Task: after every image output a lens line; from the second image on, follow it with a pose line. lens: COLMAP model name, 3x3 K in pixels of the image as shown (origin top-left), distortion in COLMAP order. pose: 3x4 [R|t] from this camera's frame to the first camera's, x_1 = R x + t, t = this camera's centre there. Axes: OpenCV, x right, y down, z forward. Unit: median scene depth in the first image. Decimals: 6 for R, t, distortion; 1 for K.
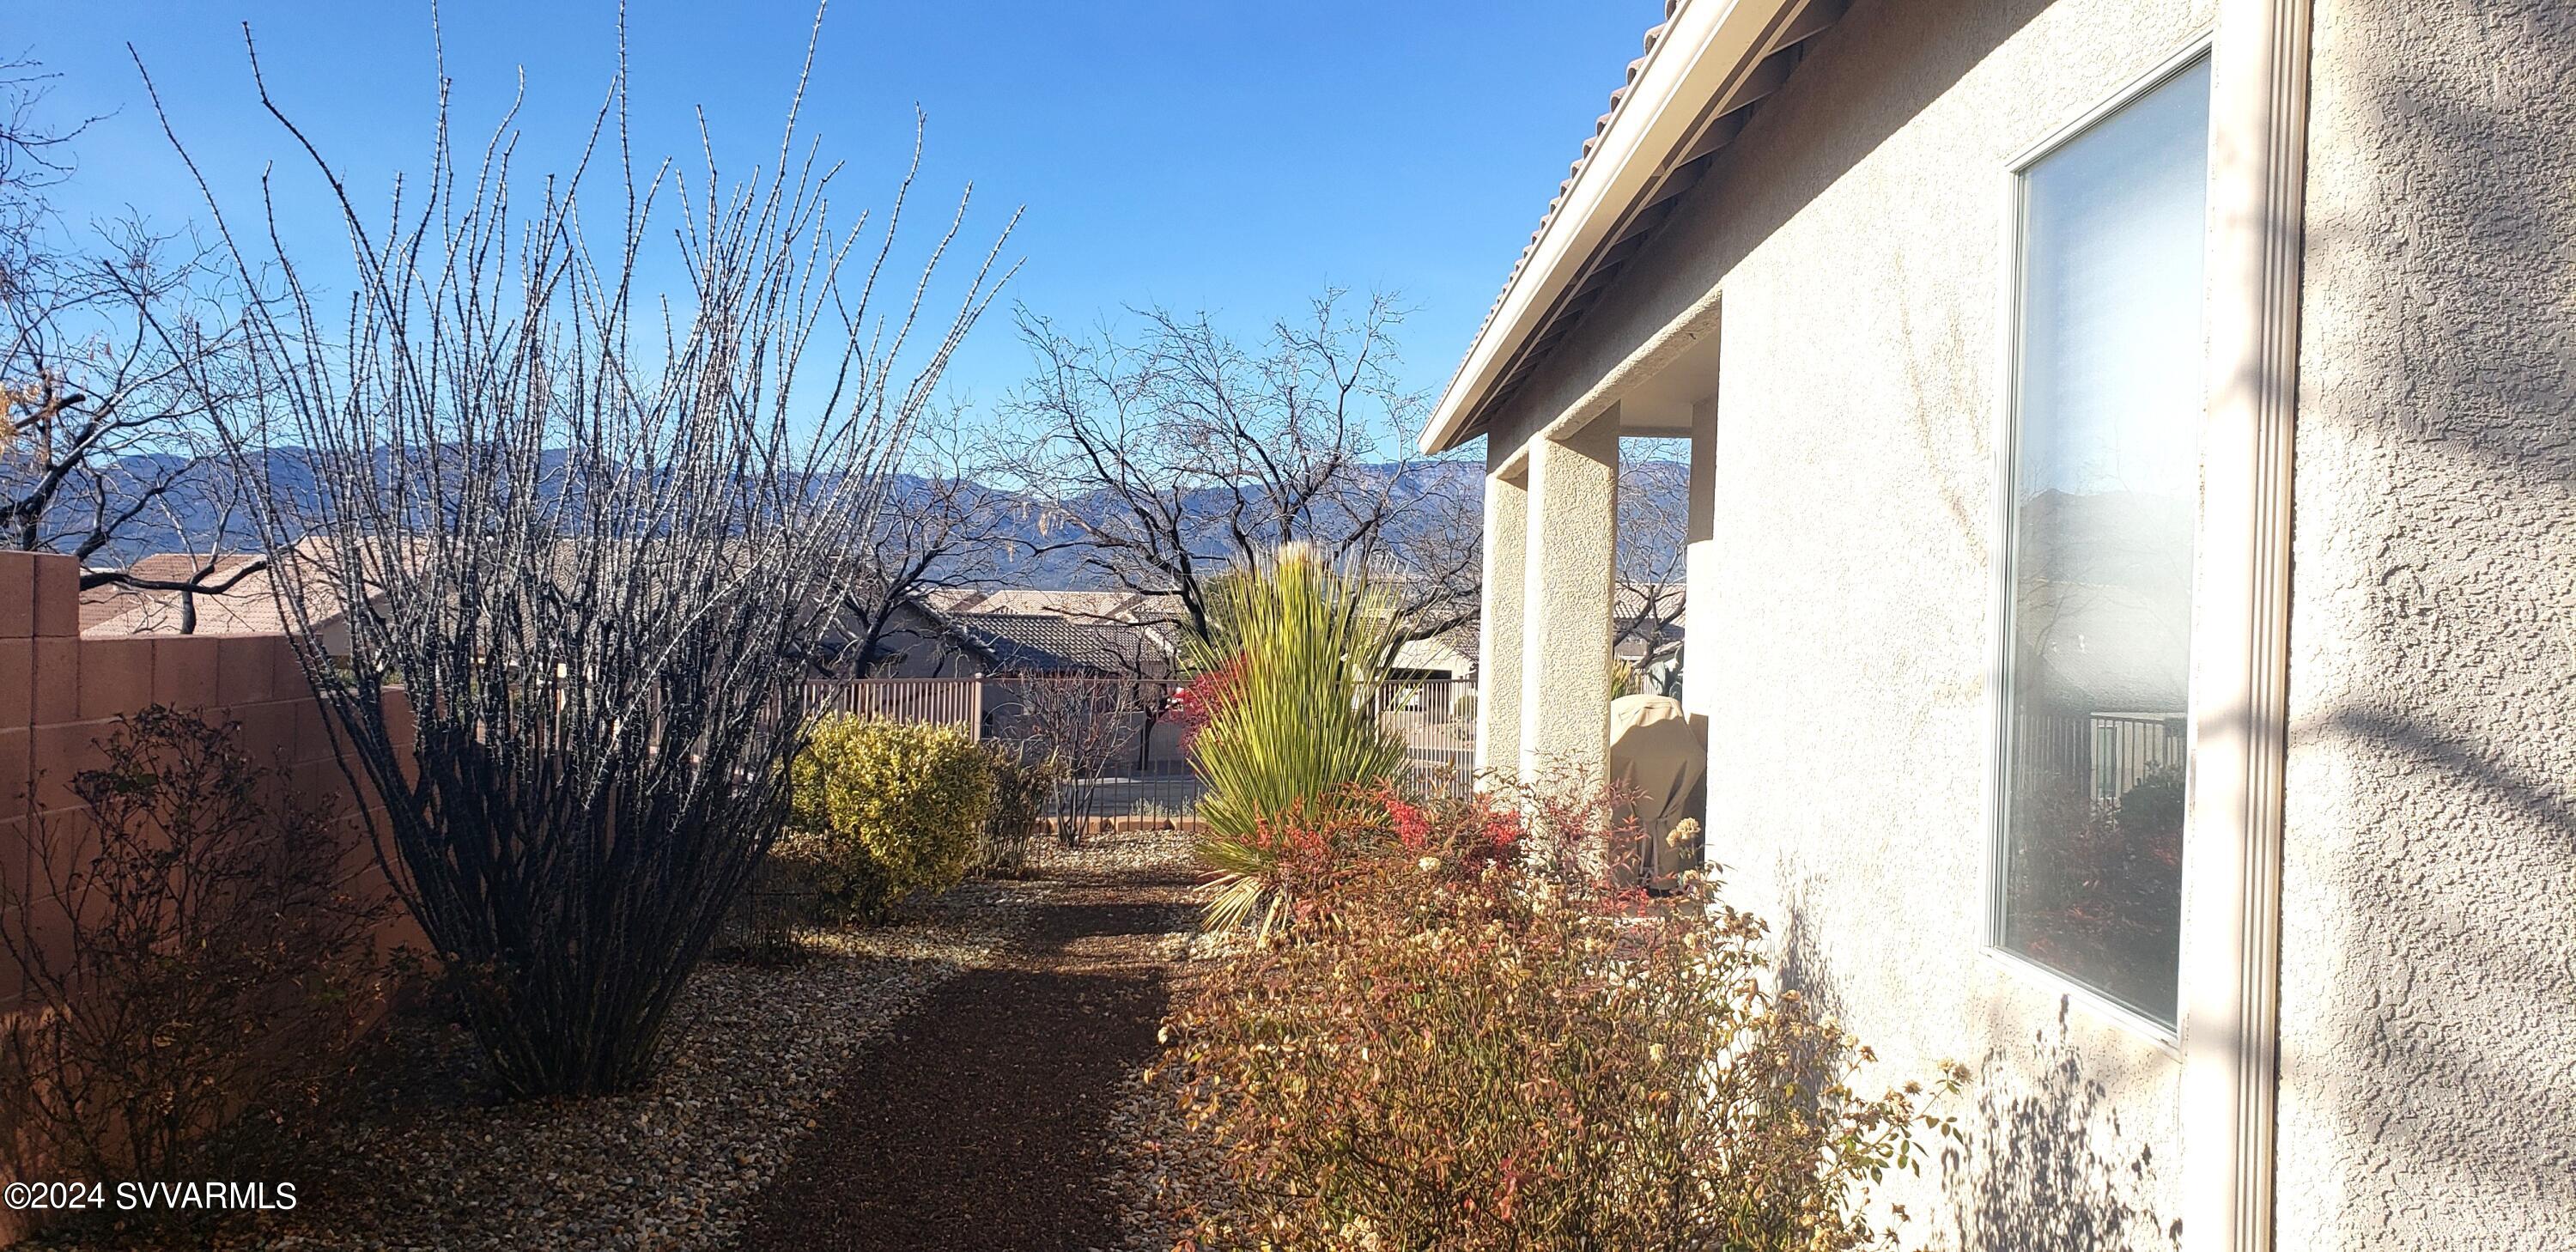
lens RADIAL K [[1968.1, 0, 1346.4], [0, 1968.1, 650.2], [0, 0, 1]] dist [-0.002555, -0.000792]
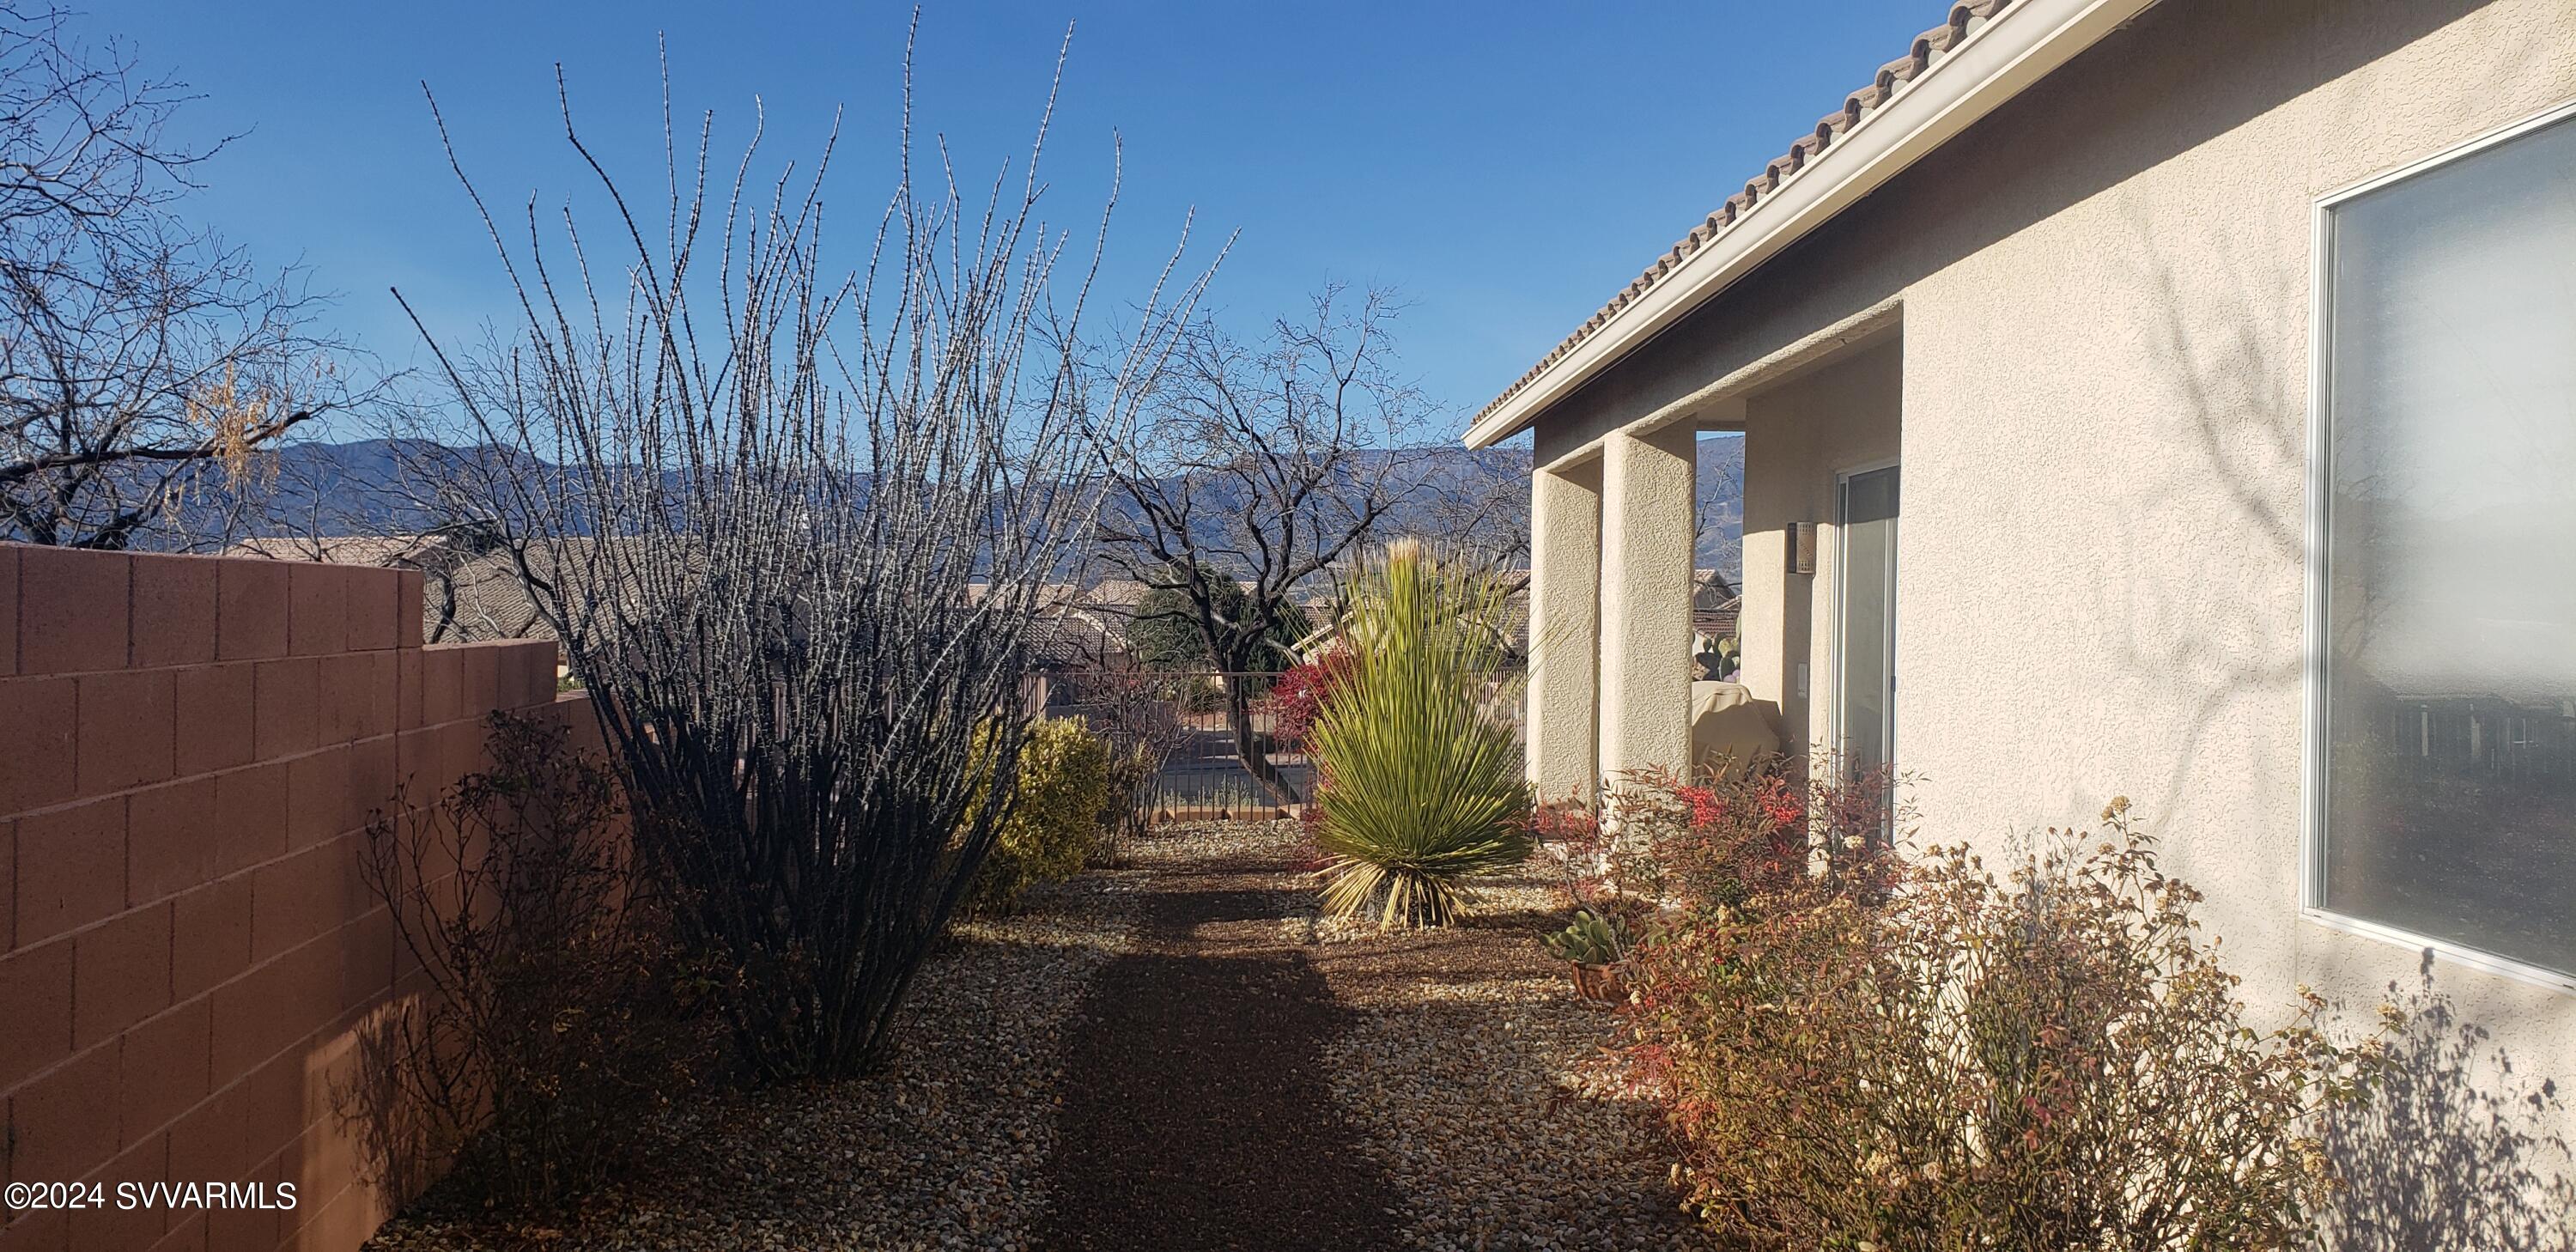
lens RADIAL K [[1977.4, 0, 1288.0], [0, 1977.4, 626.0], [0, 0, 1]] dist [-0.001513, 0.028479]
pose [[0.999594, -0.013124, 0.025298, -0.122188], [0.013275, 0.999895, -0.005800, -0.003772], [-0.025219, 0.006134, 0.999663, -0.043049]]
